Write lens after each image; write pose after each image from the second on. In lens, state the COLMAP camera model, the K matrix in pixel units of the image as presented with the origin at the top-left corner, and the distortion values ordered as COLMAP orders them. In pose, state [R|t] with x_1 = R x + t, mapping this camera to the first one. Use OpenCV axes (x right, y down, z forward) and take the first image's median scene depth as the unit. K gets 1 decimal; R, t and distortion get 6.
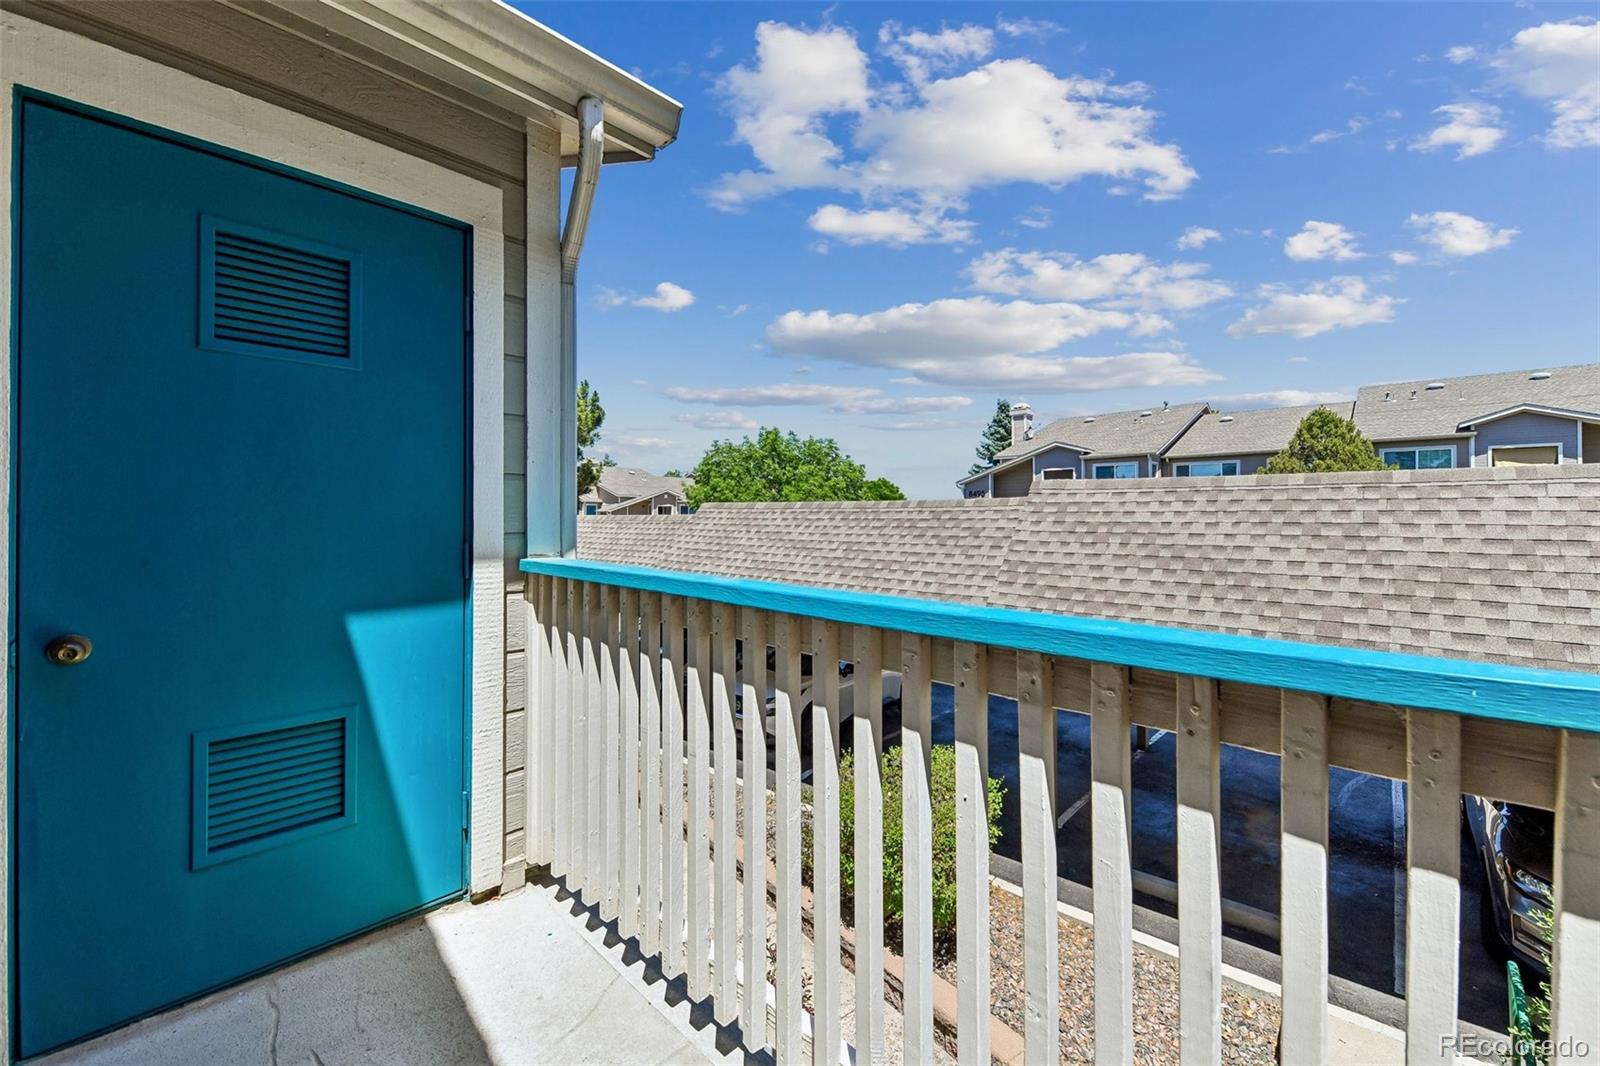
lens RADIAL K [[641.1, 0, 819.2], [0, 641.1, 499.2], [0, 0, 1]] dist [0.035189, -0.012779]
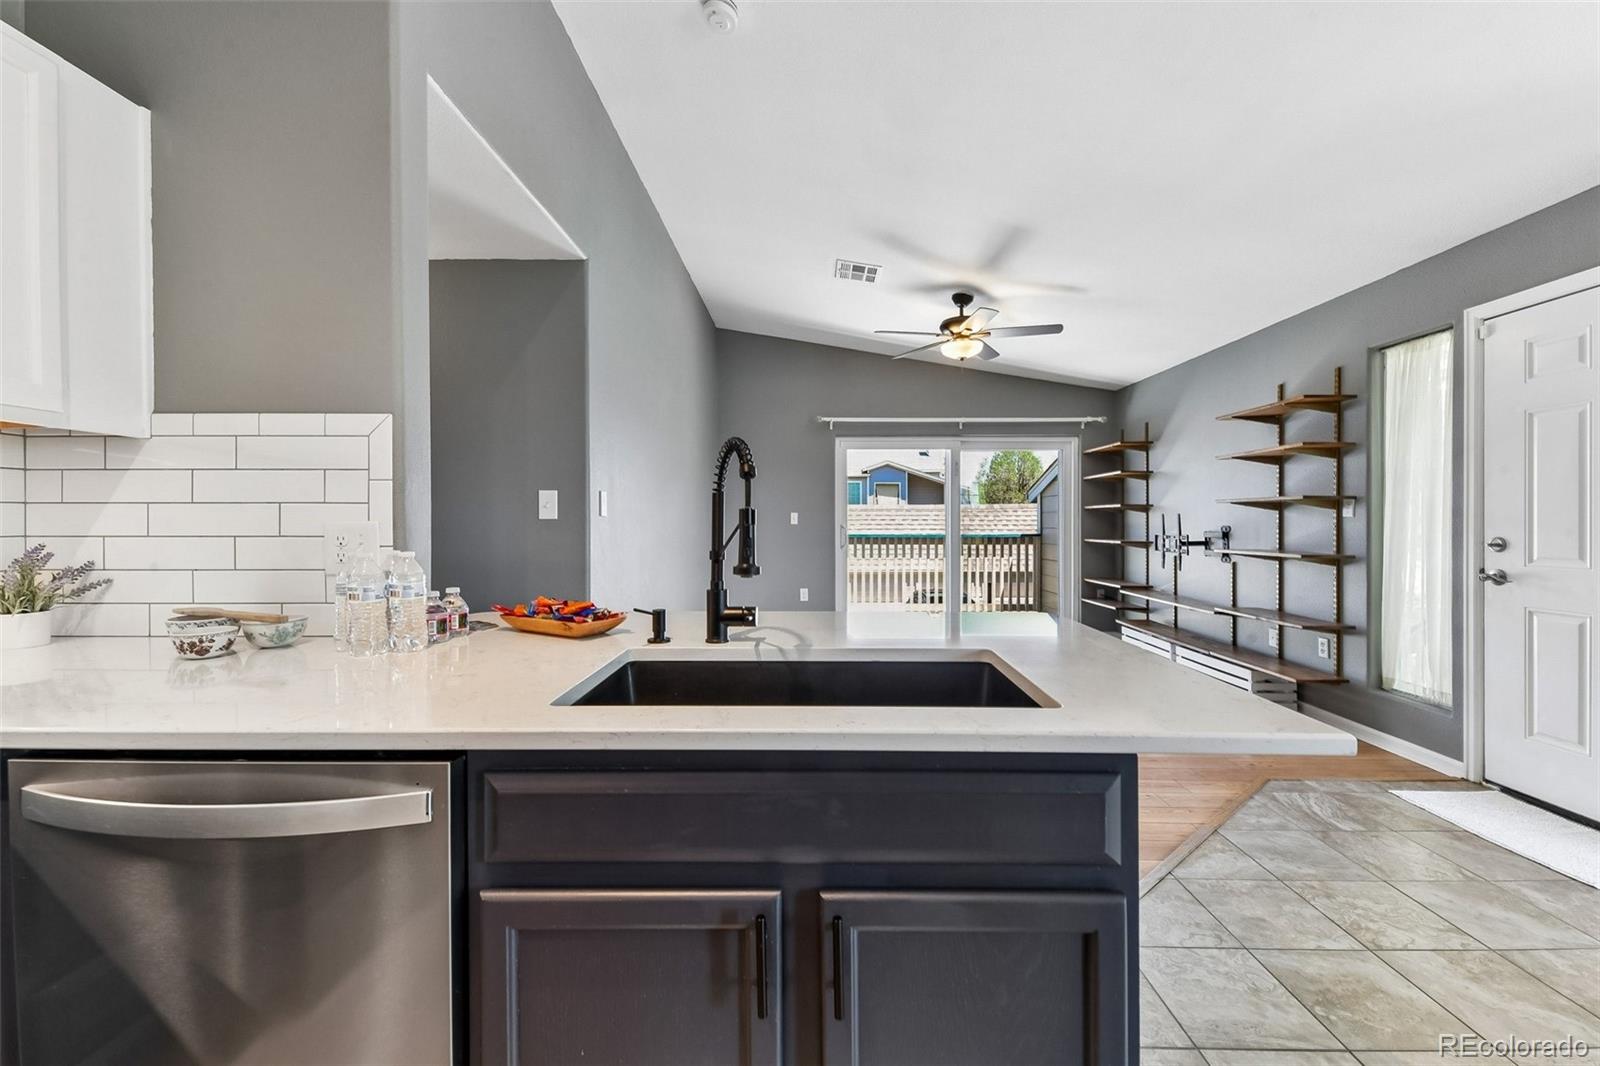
lens RADIAL K [[621.5, 0, 808.2], [0, 621.5, 526.5], [0, 0, 1]] dist [0.028201, -0.012158]
pose [[0.736749, -0.009841, 0.676094, -0.975350], [-0.013869, 0.999464, 0.029661, -0.021071], [-0.676024, -0.031229, 0.736218, -0.532459]]
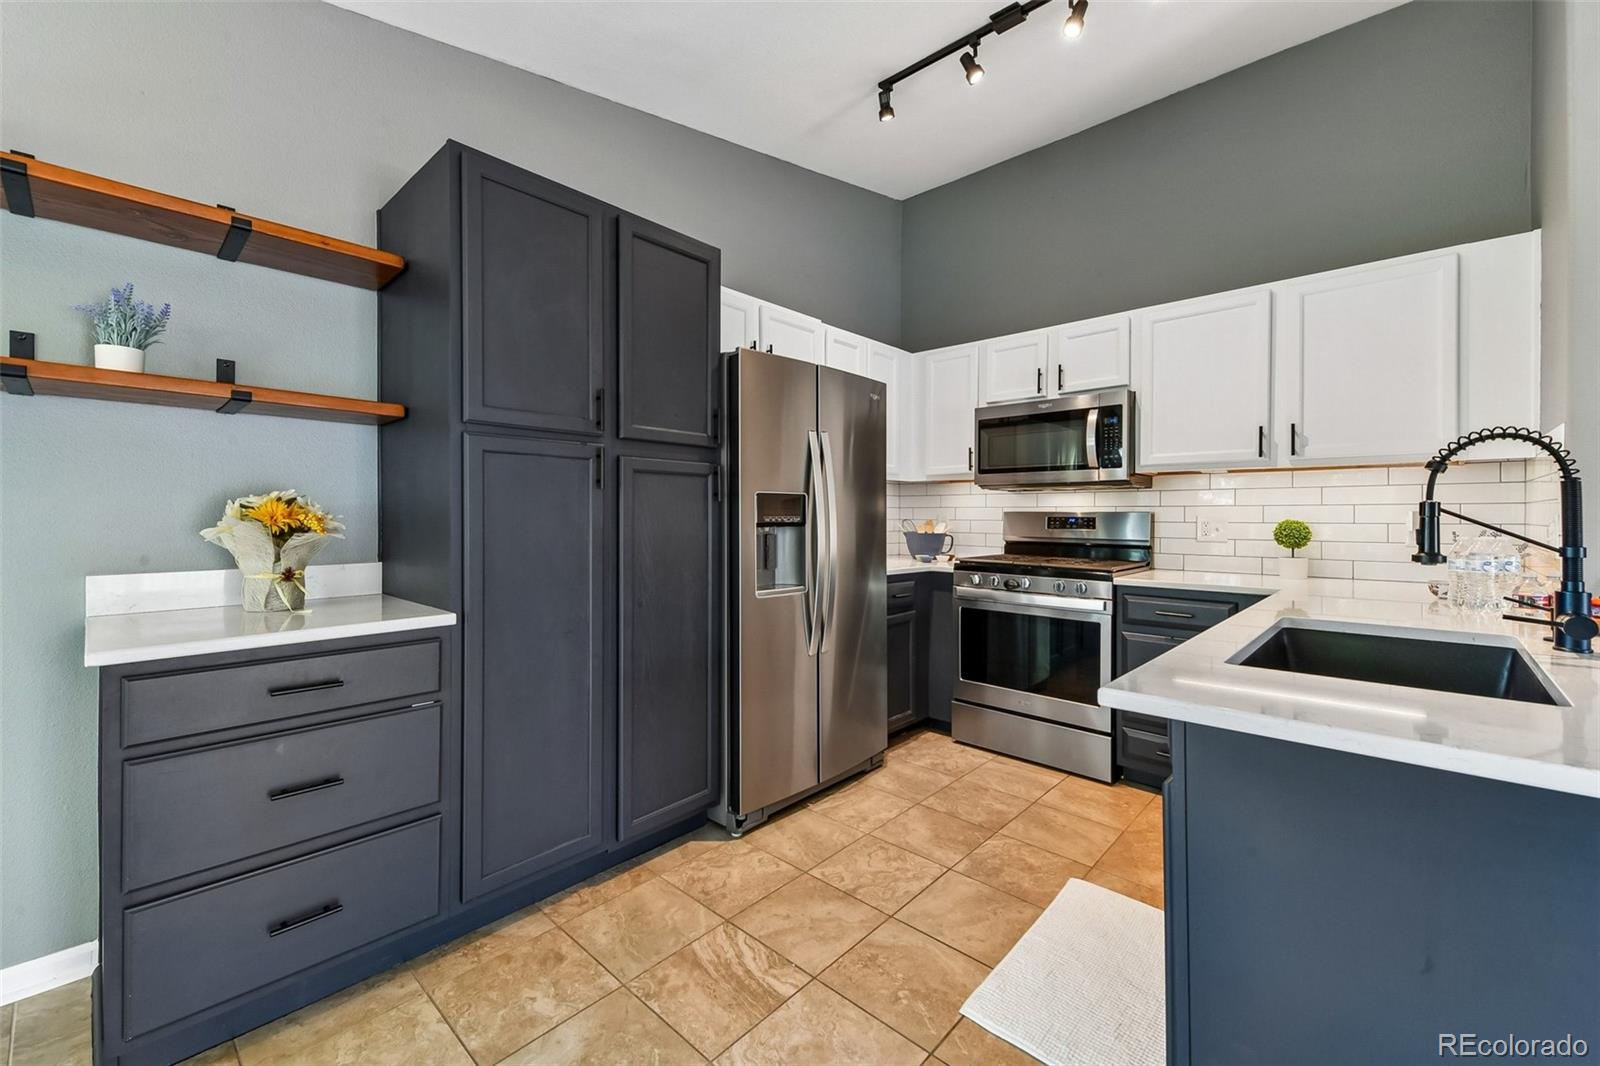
lens RADIAL K [[643.9, 0, 796.4], [0, 643.9, 518.9], [0, 0, 1]] dist [0.015777, -0.000221]
pose [[0.003589, 0.002805, -0.999990, -0.658171], [0.022584, 0.999741, 0.002885, -0.020356], [0.999739, -0.022594, 0.003525, -0.586229]]
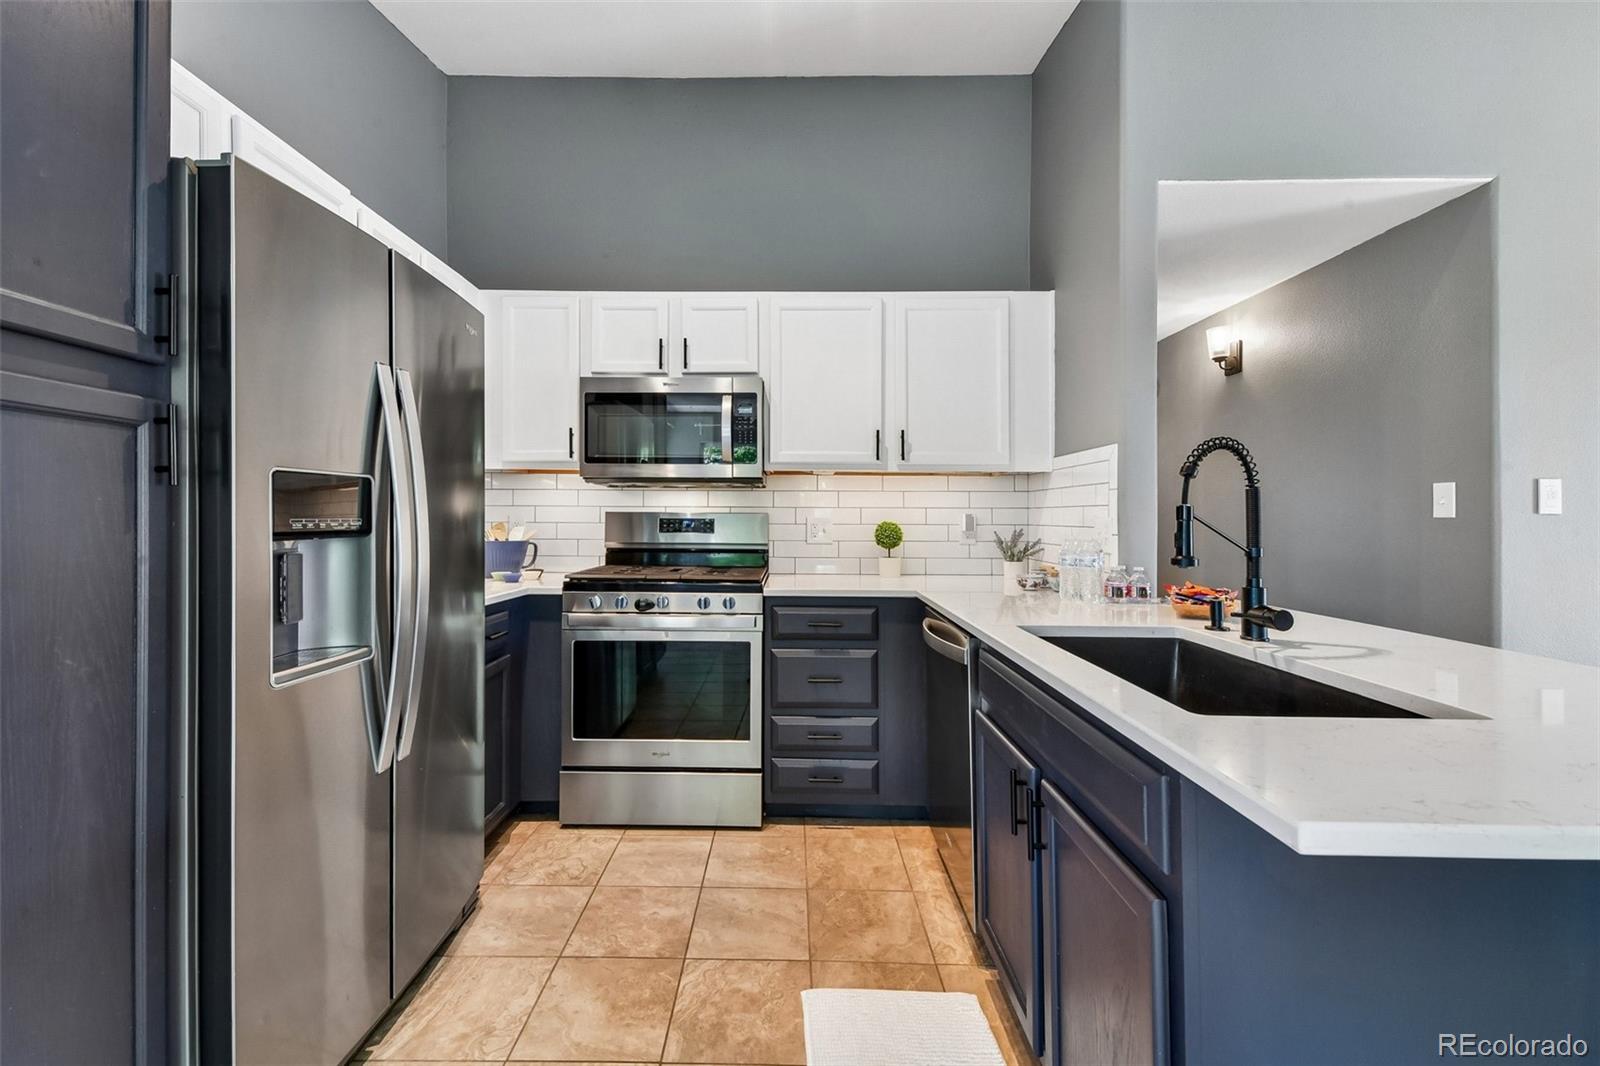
lens RADIAL K [[673.5, 0, 778.4], [0, 673.5, 511.1], [0, 0, 1]] dist [0.018509, -0.000219]
pose [[0.670562, -0.006019, -0.741829, -0.791203], [0.015428, 0.999864, 0.005833, -0.022346], [0.741693, -0.015356, 0.670564, -0.629597]]
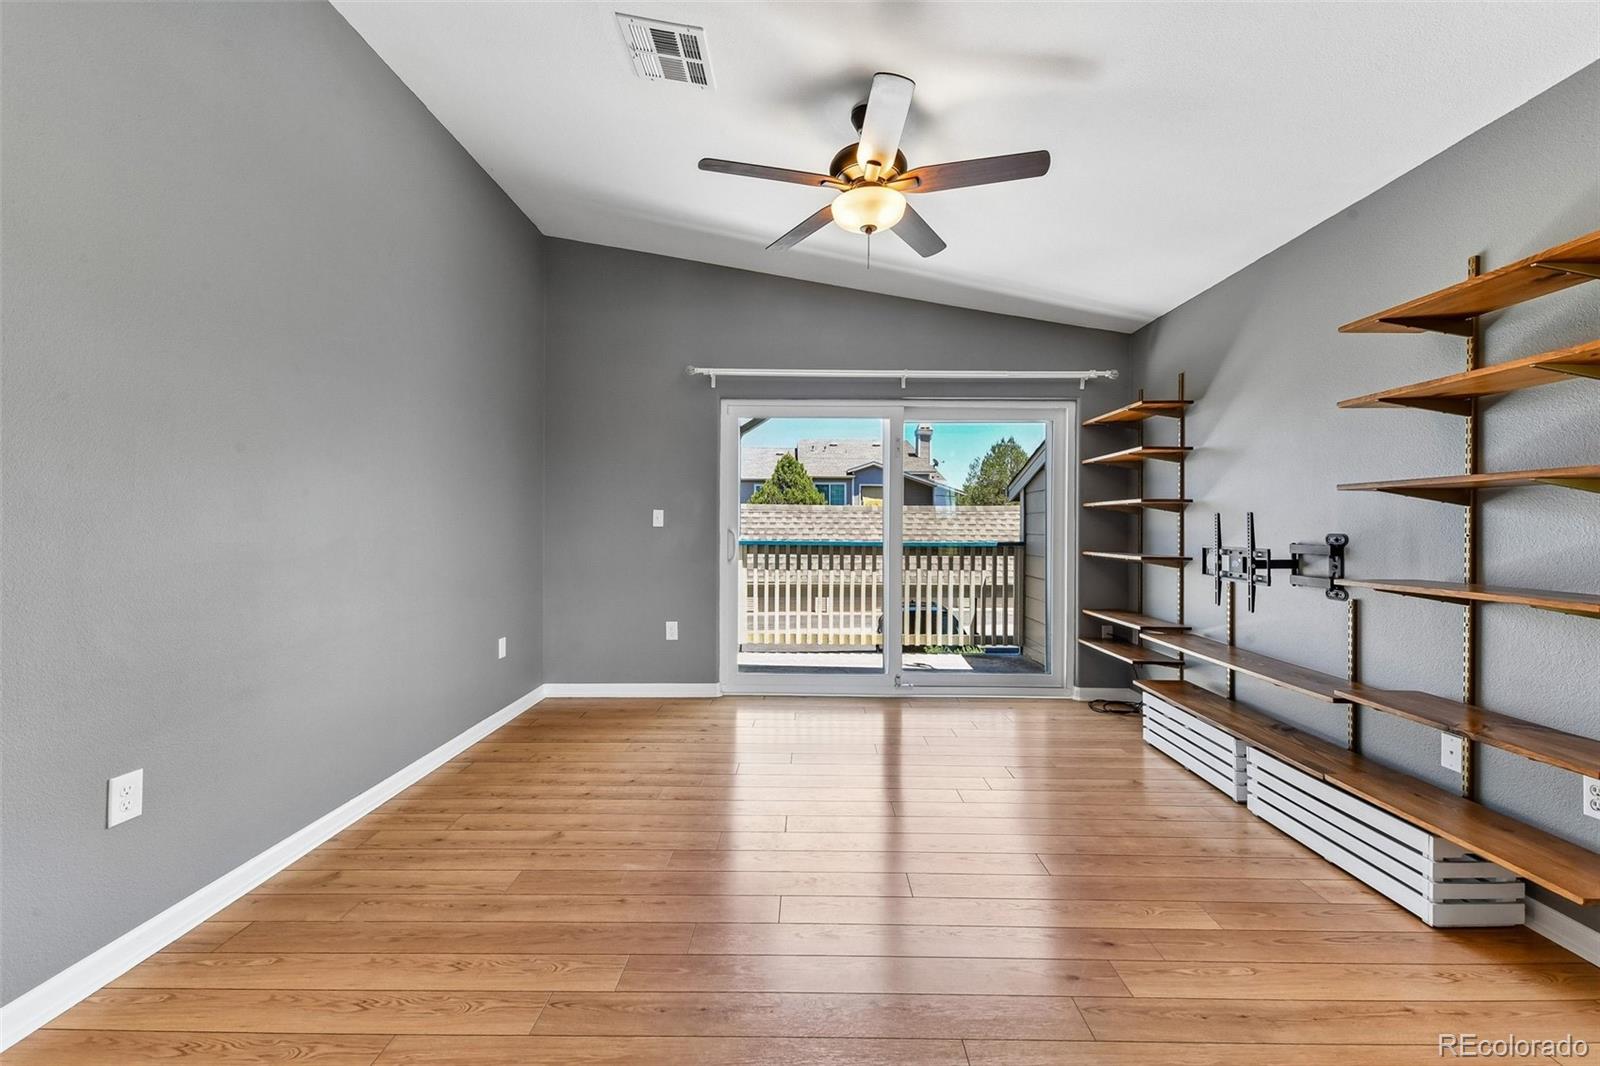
lens RADIAL K [[621.5, 0, 808.2], [0, 621.5, 526.5], [0, 0, 1]] dist [0.028201, -0.012158]
pose [[0.732525, -0.000102, 0.680741, -0.674630], [-0.021849, 0.999481, 0.023660, -0.014562], [-0.680390, -0.032205, 0.732142, -0.397136]]
